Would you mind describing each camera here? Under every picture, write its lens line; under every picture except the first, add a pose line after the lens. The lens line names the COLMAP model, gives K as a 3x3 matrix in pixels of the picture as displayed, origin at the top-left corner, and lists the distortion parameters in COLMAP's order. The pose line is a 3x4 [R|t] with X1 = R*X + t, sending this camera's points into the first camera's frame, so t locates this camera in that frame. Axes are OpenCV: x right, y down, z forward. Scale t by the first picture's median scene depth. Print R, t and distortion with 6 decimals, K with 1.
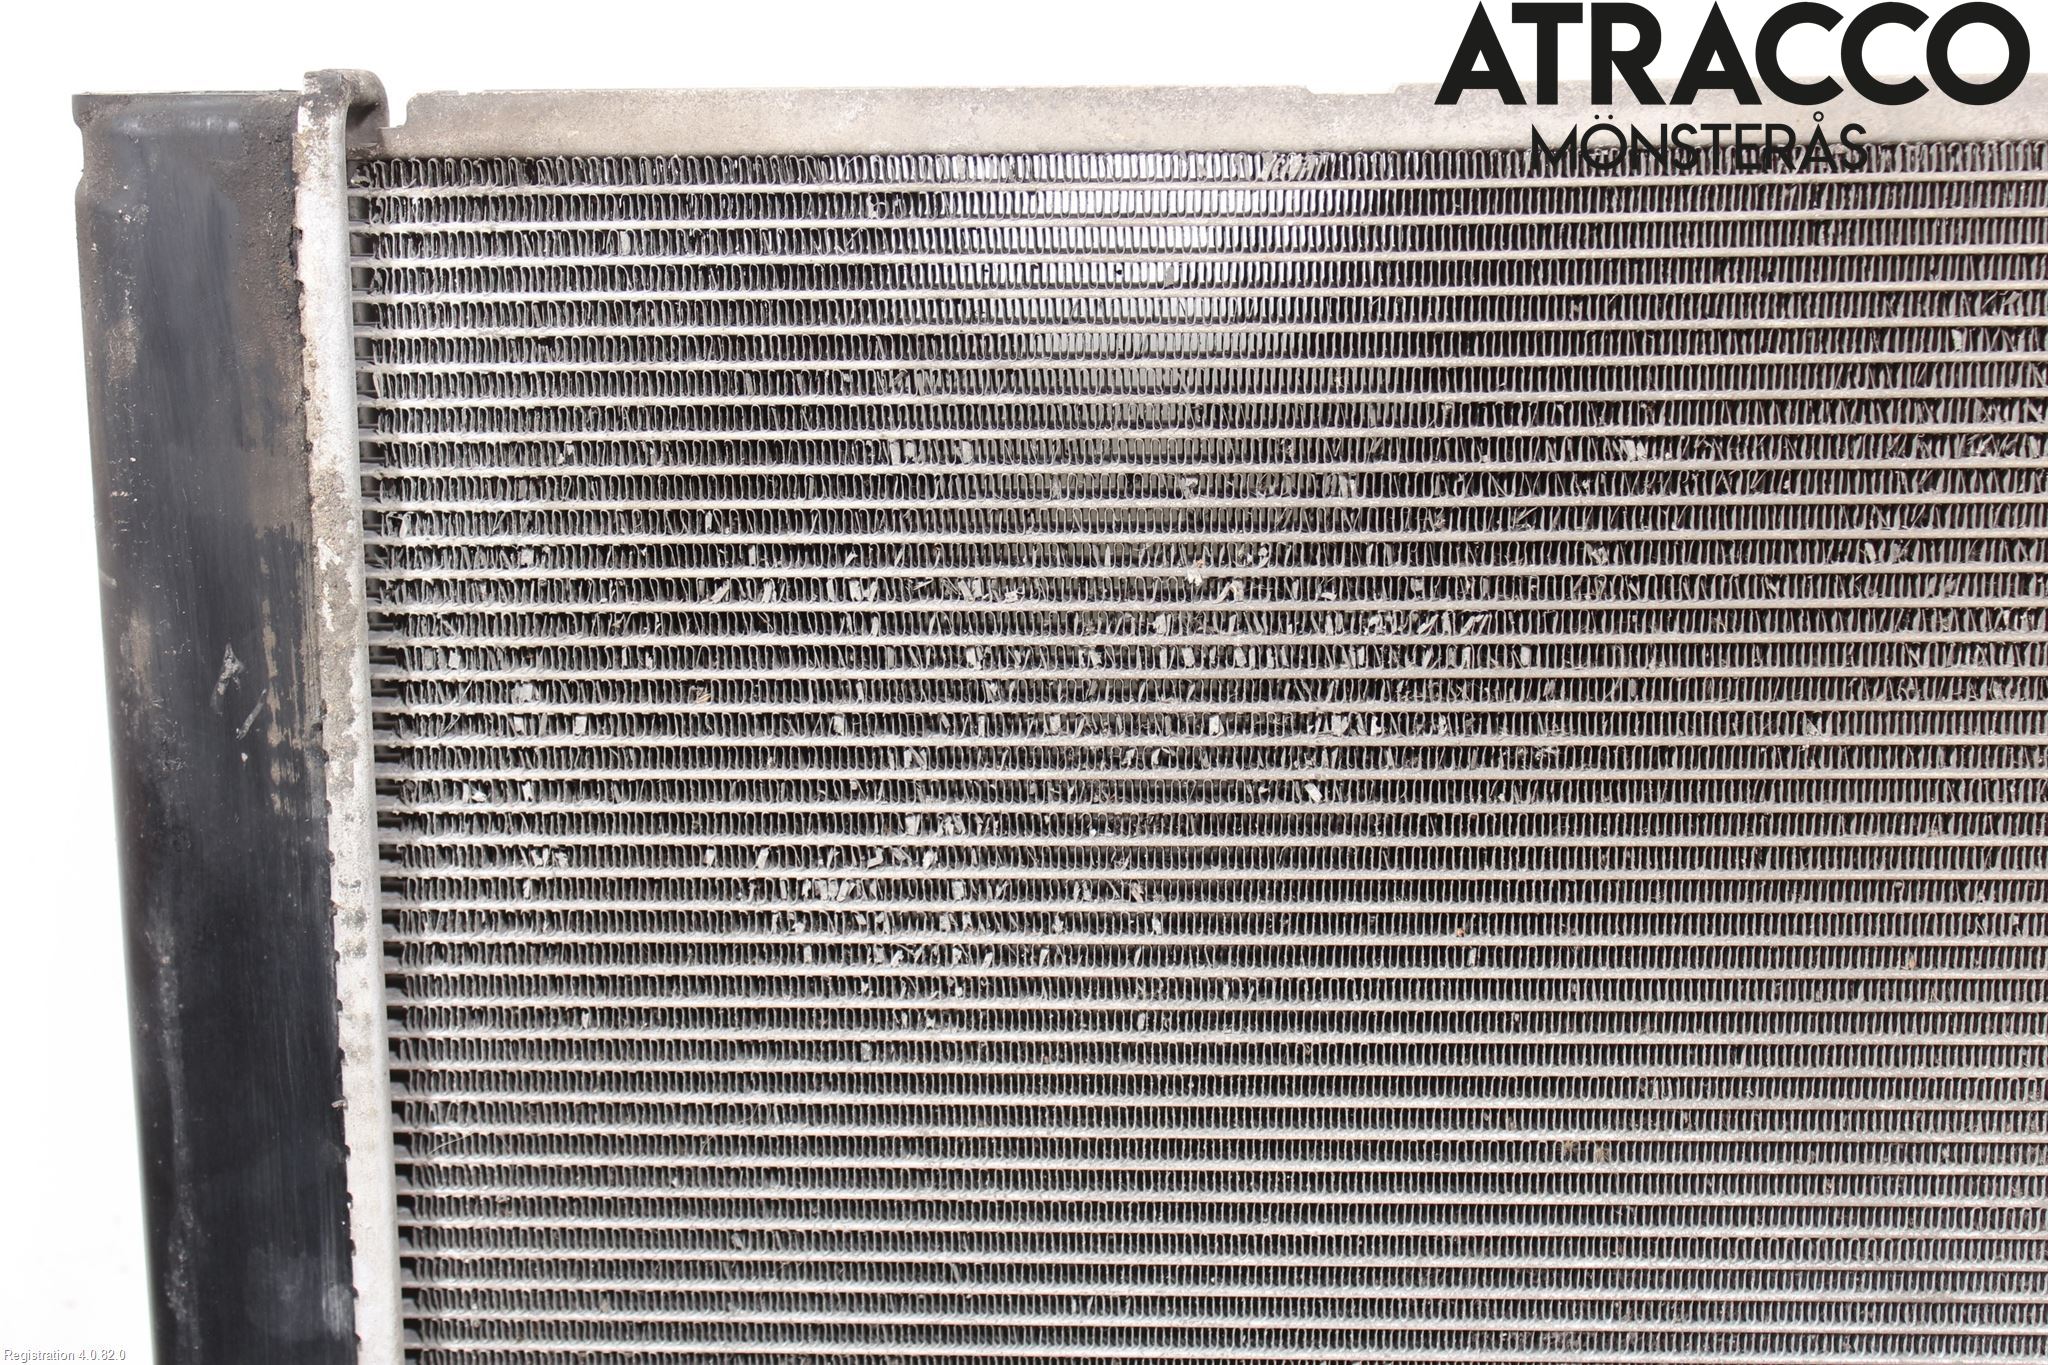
lens RADIAL K [[3224.5, 0, 1024.0], [0, 3224.5, 682.5], [0, 0, 1]] dist [-0.011050, -0.000890]
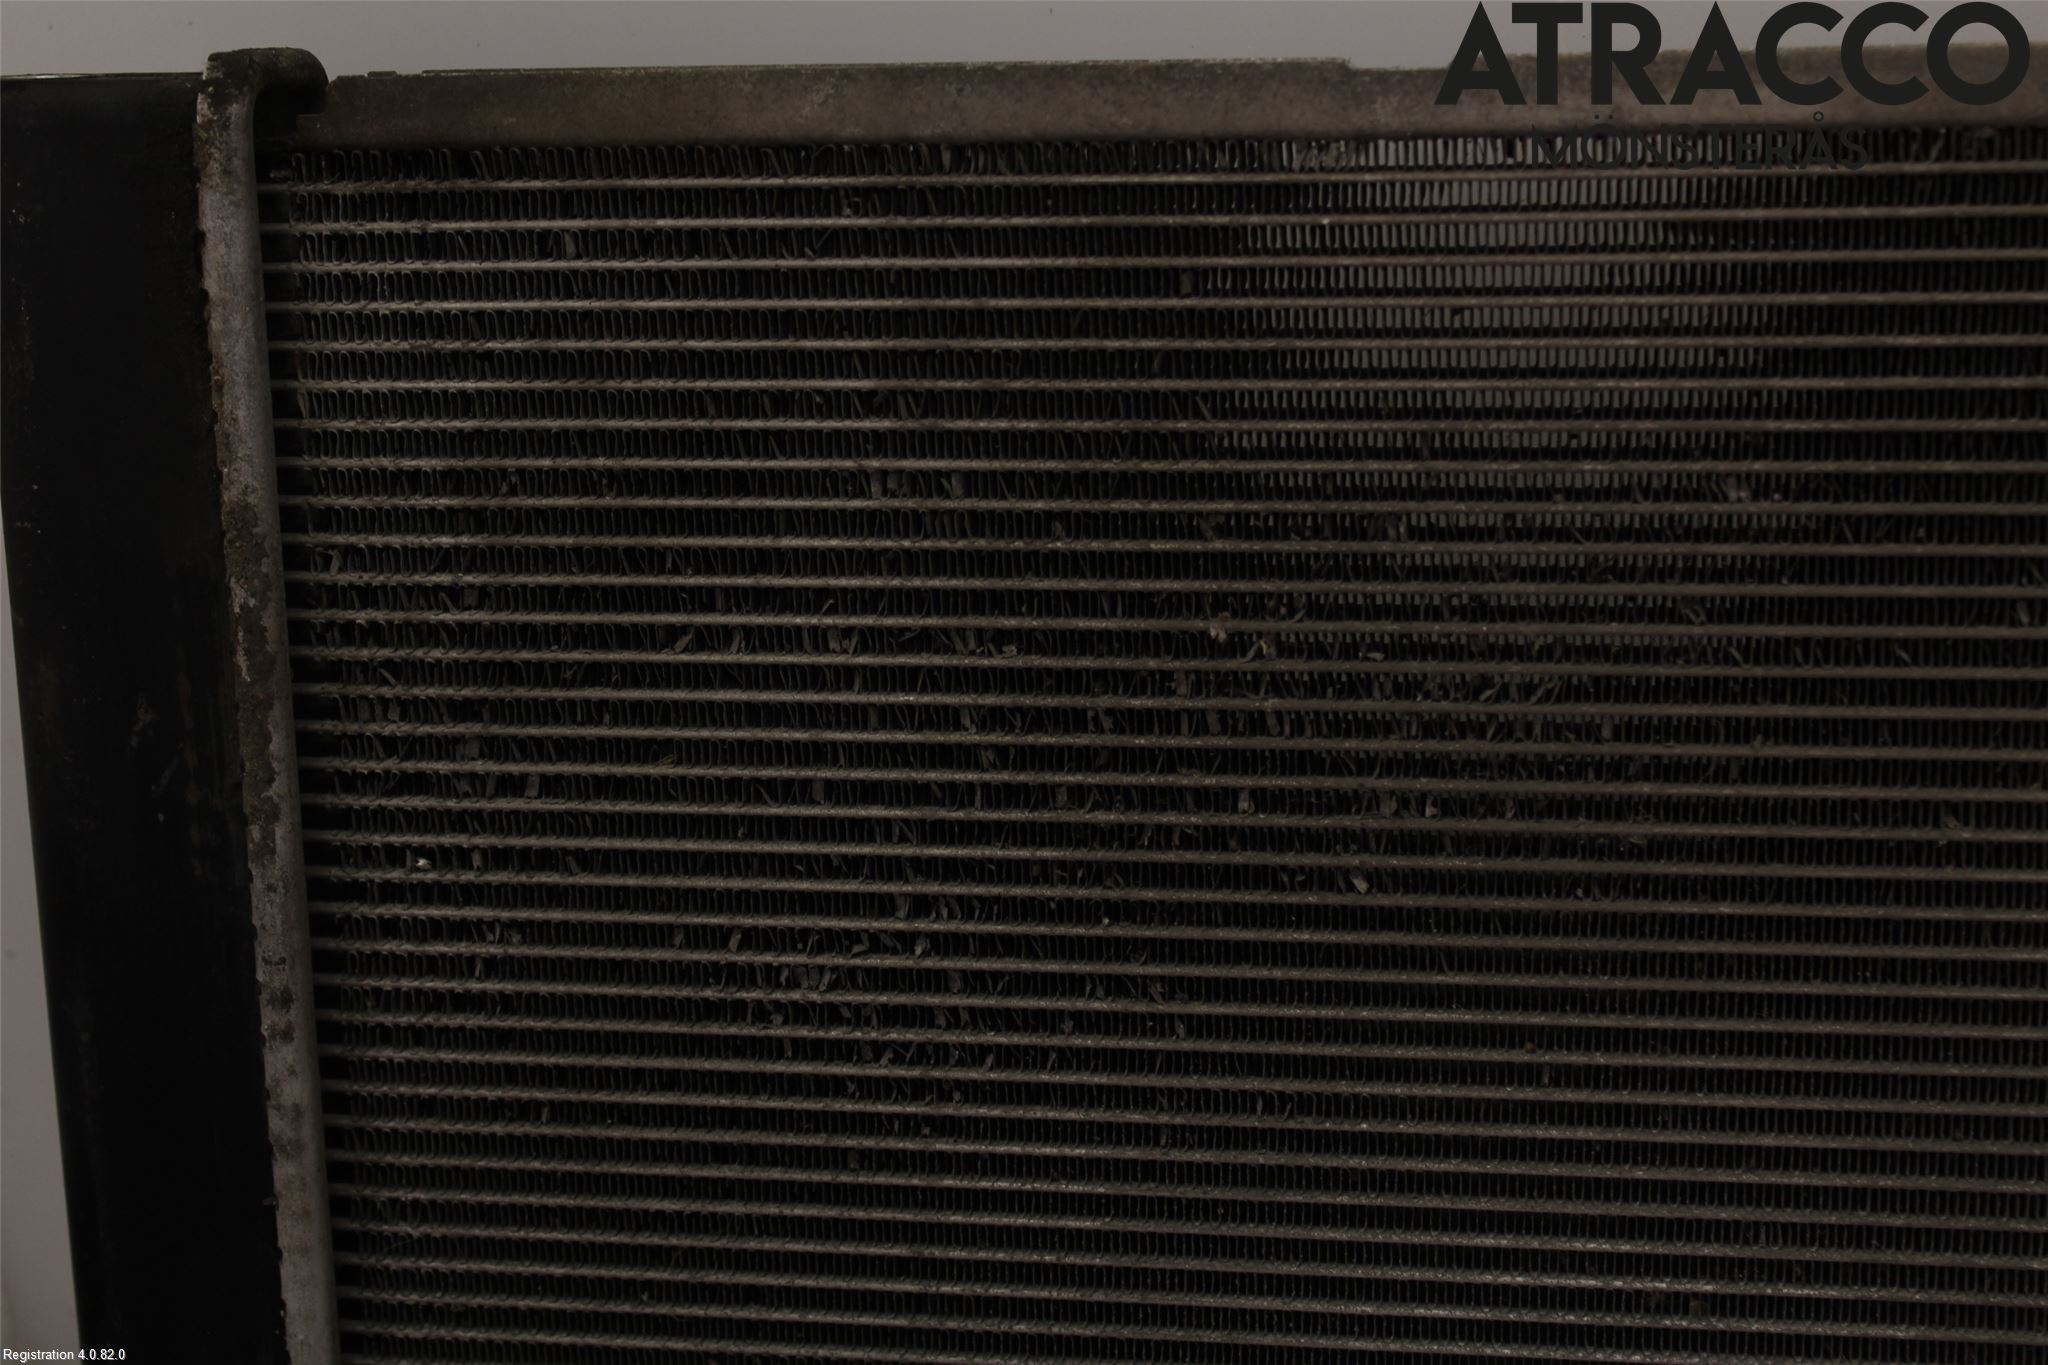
lens RADIAL K [[3224.5, 0, 1024.0], [0, 3224.5, 682.5], [0, 0, 1]] dist [-0.011050, -0.000890]
pose [[0.993086, 0.014811, -0.116448, 0.100636], [-0.012471, 0.999706, 0.020797, -0.036042], [0.116721, -0.019201, 0.992979, 0.136003]]
